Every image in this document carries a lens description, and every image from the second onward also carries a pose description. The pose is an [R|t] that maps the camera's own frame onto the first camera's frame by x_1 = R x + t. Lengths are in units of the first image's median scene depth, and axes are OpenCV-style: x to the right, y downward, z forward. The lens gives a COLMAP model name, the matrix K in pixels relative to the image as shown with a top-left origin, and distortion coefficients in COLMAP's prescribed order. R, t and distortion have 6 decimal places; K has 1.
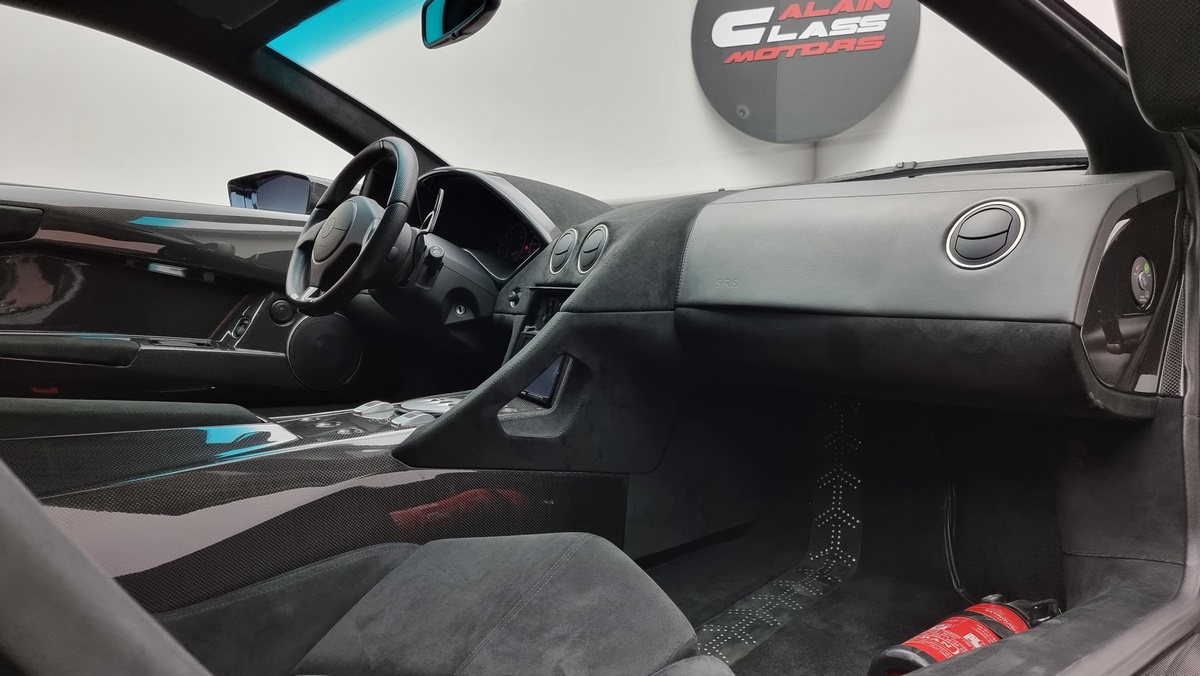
lens RADIAL K [[843.4, 0, 600.5], [0, 843.4, 329.5], [0, 0, 1]] dist [0.037943, -0.006374]
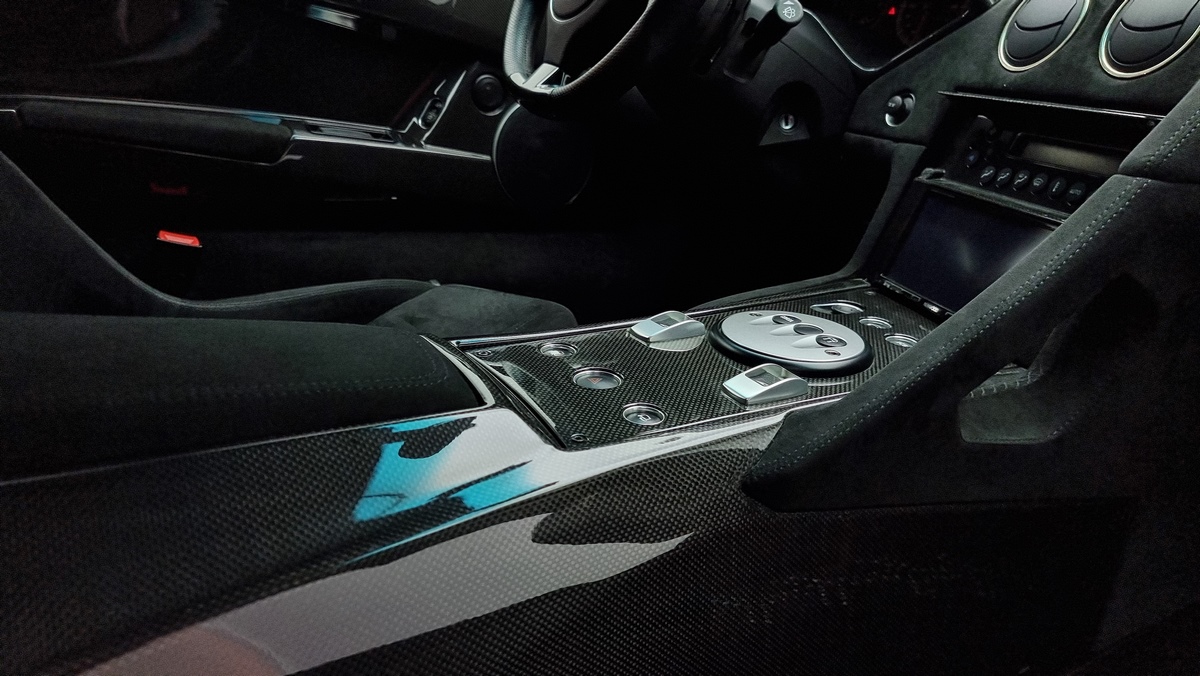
lens RADIAL K [[843.4, 0, 609.9], [0, 843.4, 335.9], [0, 0, 1]] dist [0.037943, -0.006374]
pose [[0.977336, 0.123707, -0.171786, -0.166532], [-0.073383, 0.959150, 0.273216, -0.031735], [0.198567, -0.254417, 0.946490, 0.390321]]
